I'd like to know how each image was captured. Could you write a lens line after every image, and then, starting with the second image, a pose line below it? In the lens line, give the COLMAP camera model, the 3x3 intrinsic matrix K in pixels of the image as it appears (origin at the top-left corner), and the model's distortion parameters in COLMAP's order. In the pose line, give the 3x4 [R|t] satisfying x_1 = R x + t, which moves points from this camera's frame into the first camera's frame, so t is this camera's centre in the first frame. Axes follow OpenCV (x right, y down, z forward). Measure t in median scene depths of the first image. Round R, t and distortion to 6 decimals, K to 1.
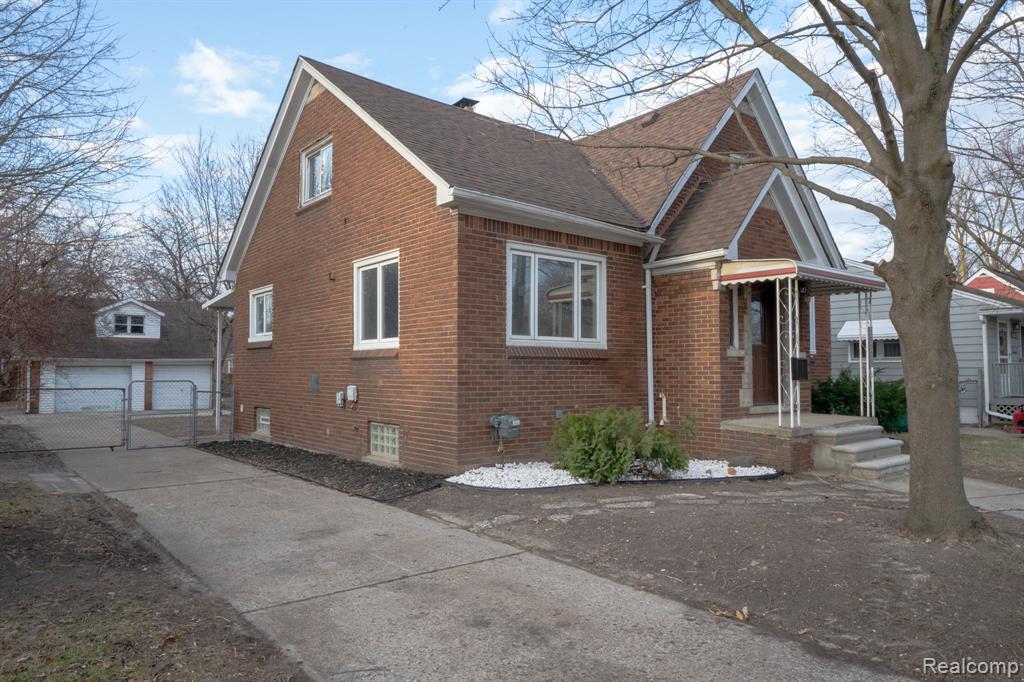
lens RADIAL K [[671.4, 0, 512.0], [0, 671.4, 341.0], [0, 0, 1]] dist [-0.000428, 0.000544]
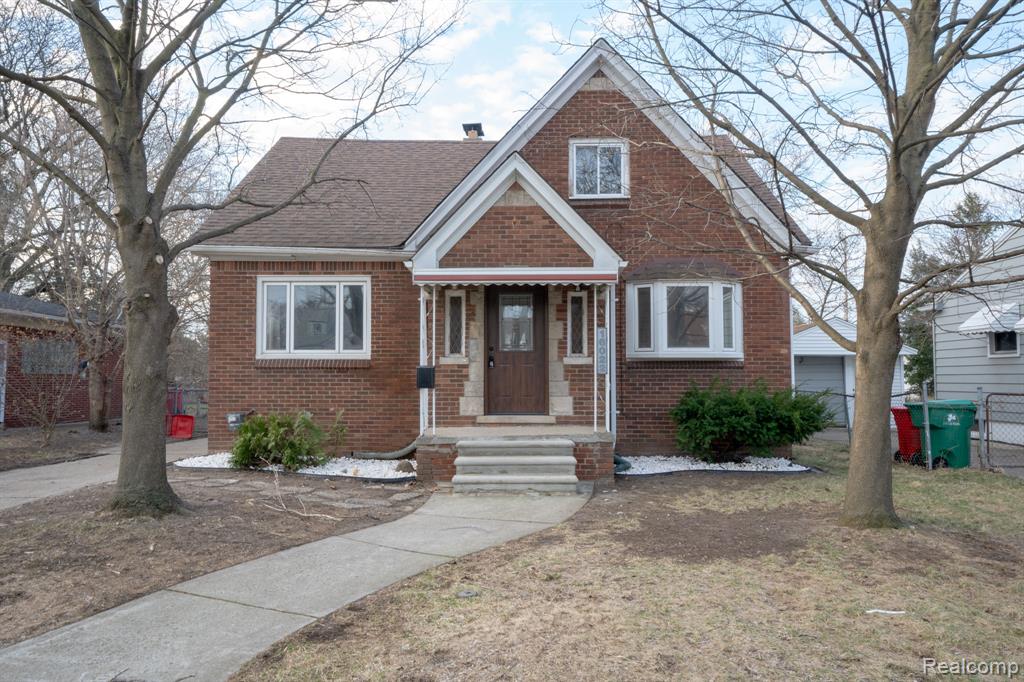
lens RADIAL K [[760.6, 0, 512.0], [0, 760.6, 341.0], [0, 0, 1]] dist [-0.000366, -0.000239]
pose [[0.762417, -0.032617, -0.646264, 1.180505], [0.028942, 0.999448, -0.016299, 0.009700], [0.646439, -0.006278, 0.762940, 0.200656]]
